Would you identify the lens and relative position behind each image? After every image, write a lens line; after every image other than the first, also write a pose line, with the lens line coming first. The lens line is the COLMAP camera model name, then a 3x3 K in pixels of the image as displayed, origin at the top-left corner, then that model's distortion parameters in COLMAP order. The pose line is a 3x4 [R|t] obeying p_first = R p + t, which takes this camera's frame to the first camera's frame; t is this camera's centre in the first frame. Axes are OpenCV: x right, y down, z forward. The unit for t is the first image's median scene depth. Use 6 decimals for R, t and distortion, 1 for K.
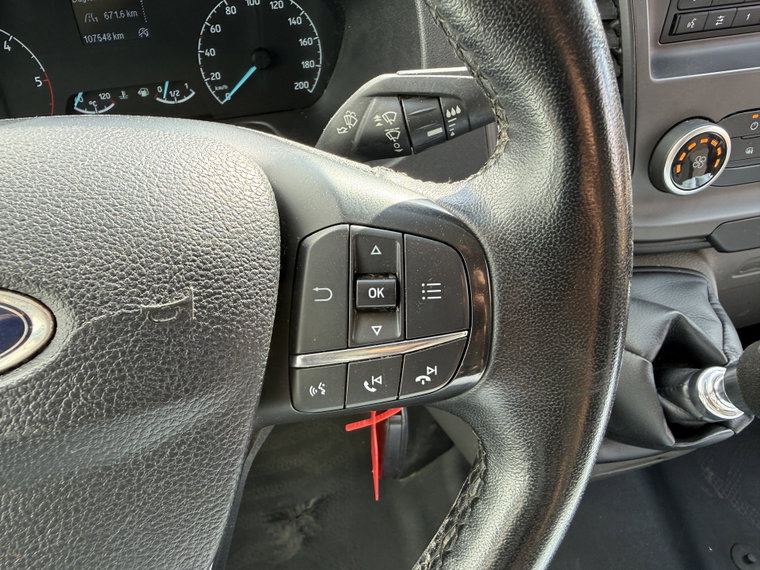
lens RADIAL K [[543.0, 0, 333.7], [0, 543.0, 278.9], [0, 0, 1]] dist [0.021136, -0.019760]
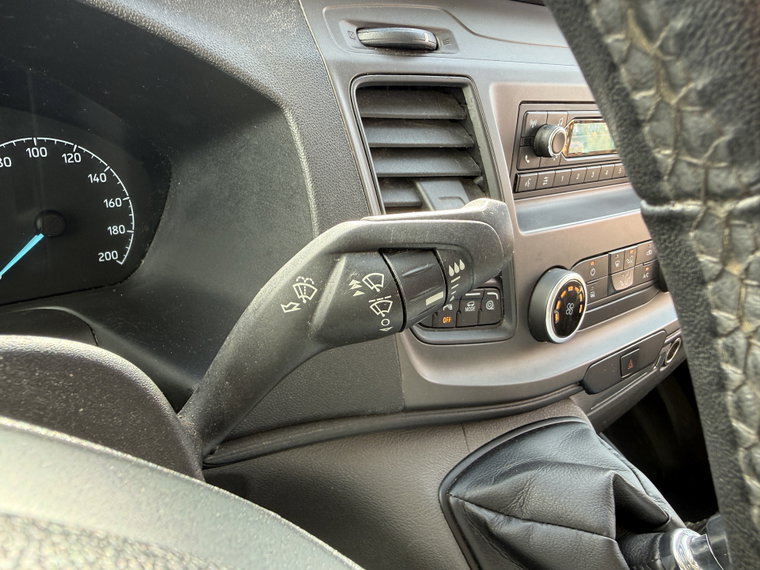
lens RADIAL K [[543.0, 0, 331.1], [0, 543.0, 280.6], [0, 0, 1]] dist [0.021136, -0.019760]
pose [[0.897179, -0.061852, 0.437315, -0.150913], [0.188629, 0.948961, -0.252768, -0.094616], [-0.399361, 0.309269, 0.863055, 0.302475]]
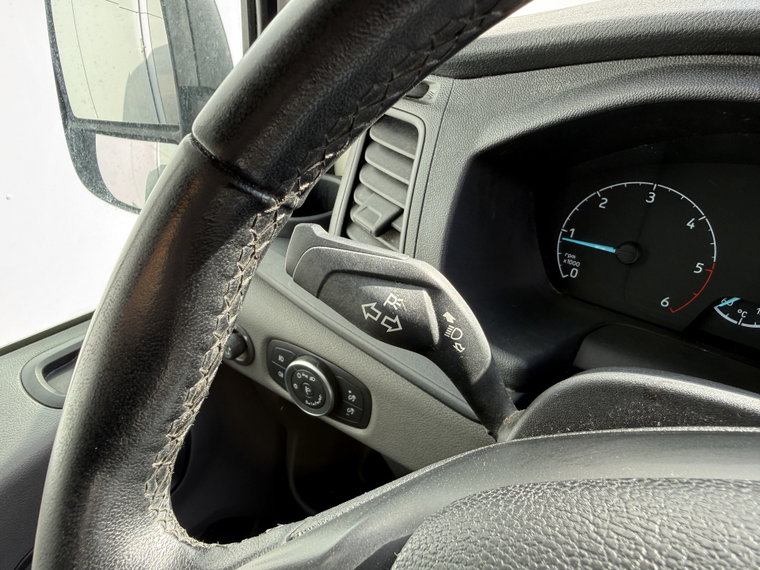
lens RADIAL K [[543.0, 0, 337.0], [0, 543.0, 287.0], [0, 0, 1]] dist [0.021136, -0.019760]
pose [[0.656310, 0.442626, -0.611015, -0.456408], [-0.554476, 0.832168, 0.007252, -0.033387], [0.511677, 0.334033, 0.791586, 0.045023]]
